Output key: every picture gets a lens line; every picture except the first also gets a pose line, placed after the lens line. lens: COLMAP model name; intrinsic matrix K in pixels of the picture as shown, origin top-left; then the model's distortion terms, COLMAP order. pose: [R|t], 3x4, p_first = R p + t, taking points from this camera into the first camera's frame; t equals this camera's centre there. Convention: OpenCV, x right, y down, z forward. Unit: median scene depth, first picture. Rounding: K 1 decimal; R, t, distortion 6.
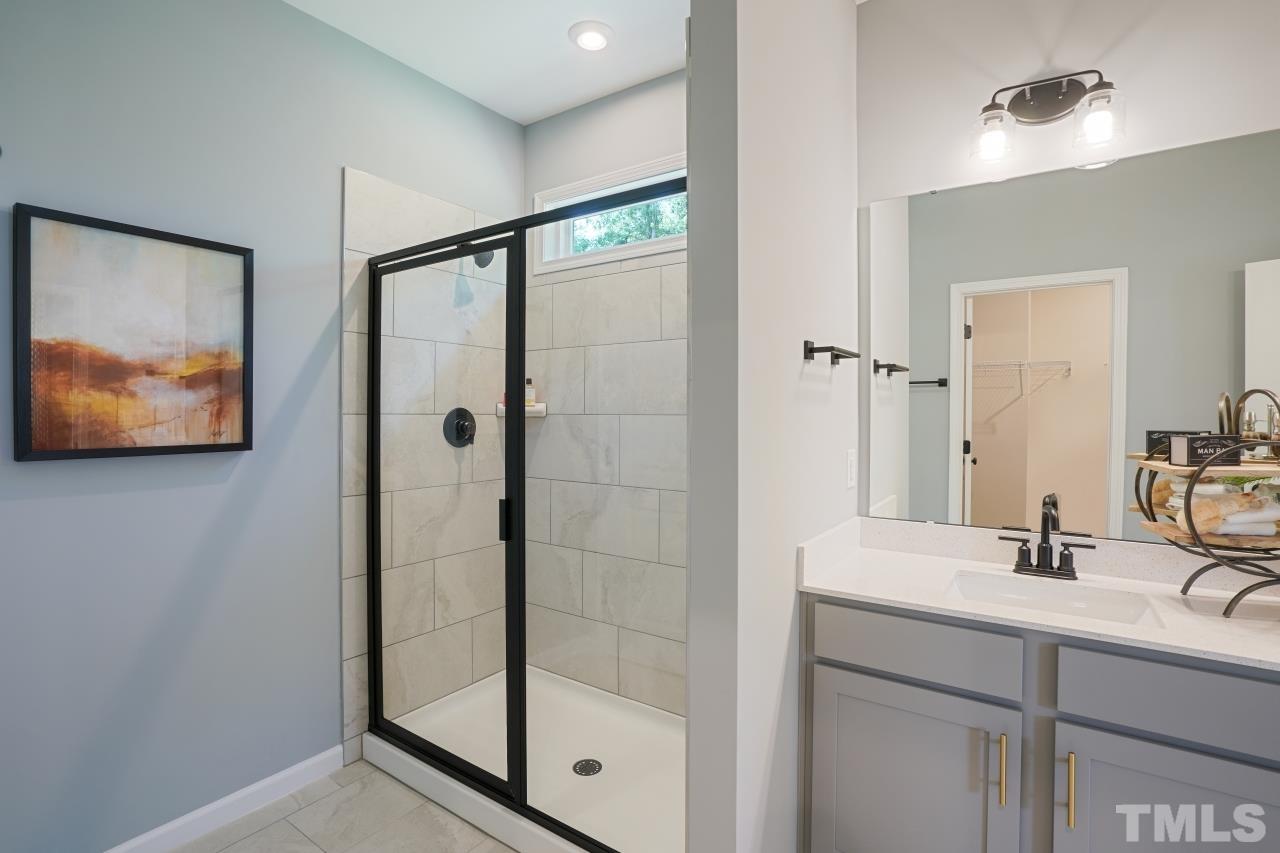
lens RADIAL K [[614.5, 0, 637.1], [0, 614.5, 411.8], [0, 0, 1]] dist [-0.049237, 0.018545]
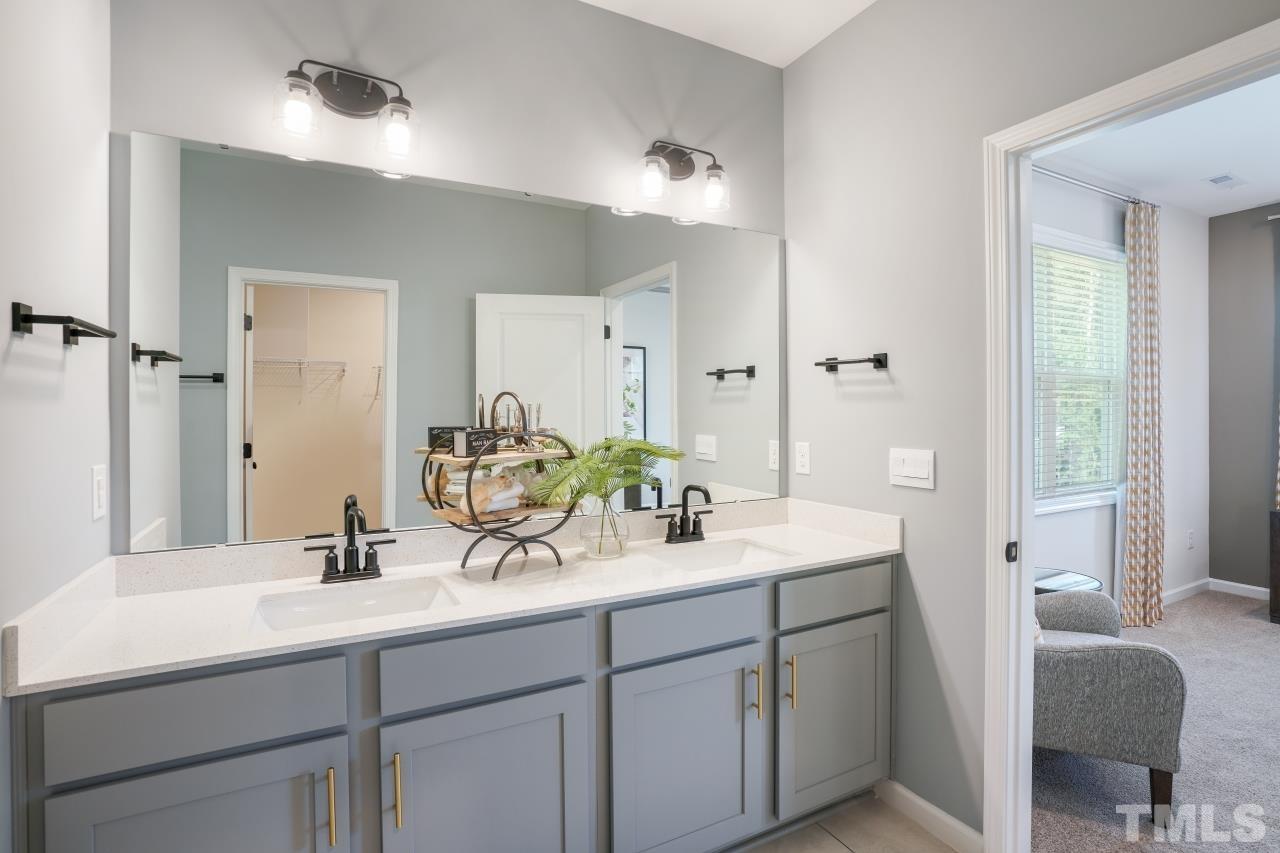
lens RADIAL K [[614.5, 0, 637.1], [0, 614.5, 411.8], [0, 0, 1]] dist [-0.049237, 0.018545]
pose [[0.452507, -0.006941, 0.891734, 0.013762], [0.006554, 0.999969, 0.004458, 0.000090], [-0.891737, 0.003827, 0.452538, 0.144825]]
